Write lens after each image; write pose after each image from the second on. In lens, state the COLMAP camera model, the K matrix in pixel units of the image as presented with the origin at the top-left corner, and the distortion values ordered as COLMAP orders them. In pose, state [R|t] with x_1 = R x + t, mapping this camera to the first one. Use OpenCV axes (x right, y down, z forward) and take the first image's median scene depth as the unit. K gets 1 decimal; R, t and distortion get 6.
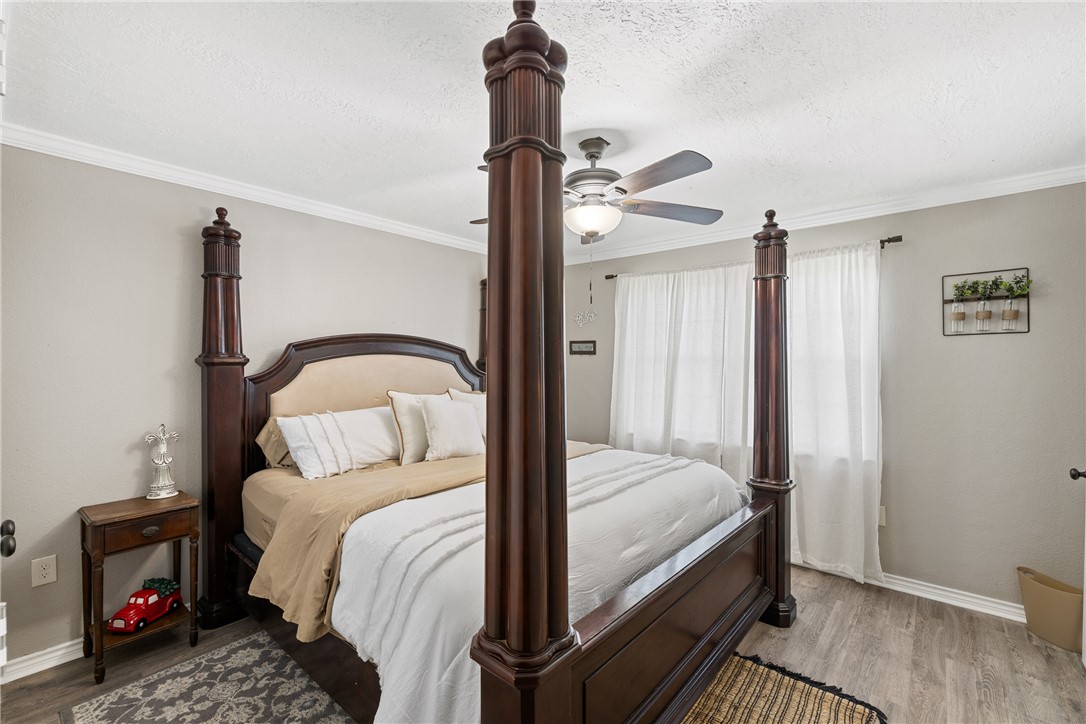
lens RADIAL K [[461.6, 0, 541.6], [0, 461.6, 362.7], [0, 0, 1]] dist [-0.000579, 0.000312]
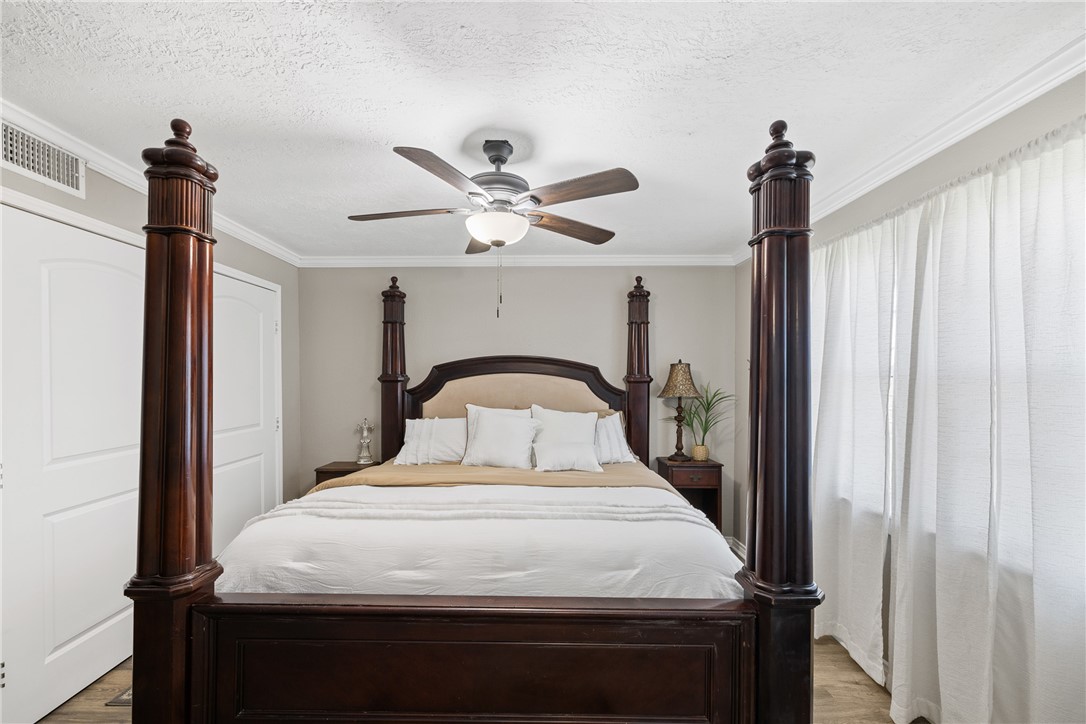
lens RADIAL K [[458.5, 0, 539.4], [0, 458.5, 378.8], [0, 0, 1]] dist [-0.001227, -0.000063]
pose [[0.653217, -0.002835, -0.757165, 0.729539], [-0.001479, 0.999986, -0.005019, 0.001909], [0.757169, 0.004398, 0.653204, 0.381712]]
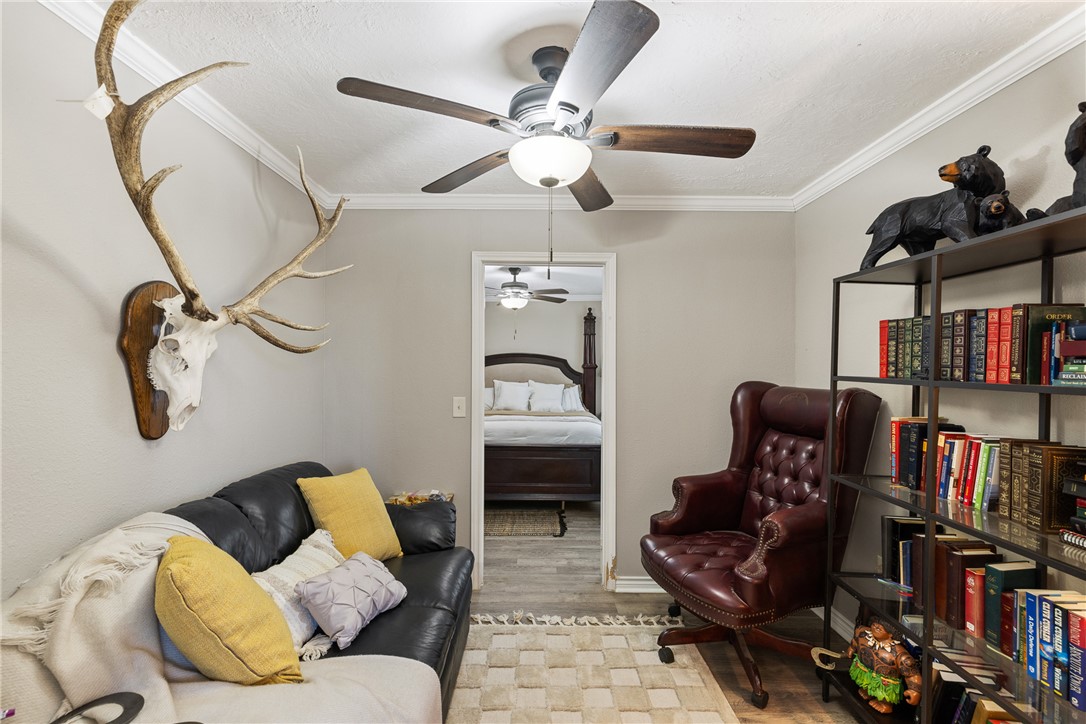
lens RADIAL K [[461.6, 0, 541.6], [0, 461.6, 362.7], [0, 0, 1]] dist [-0.000579, 0.000312]
pose [[0.663607, -0.002862, -0.748076, 1.564170], [-0.004412, 0.999960, -0.007740, -0.004434], [0.748068, 0.008437, 0.663568, -0.322038]]
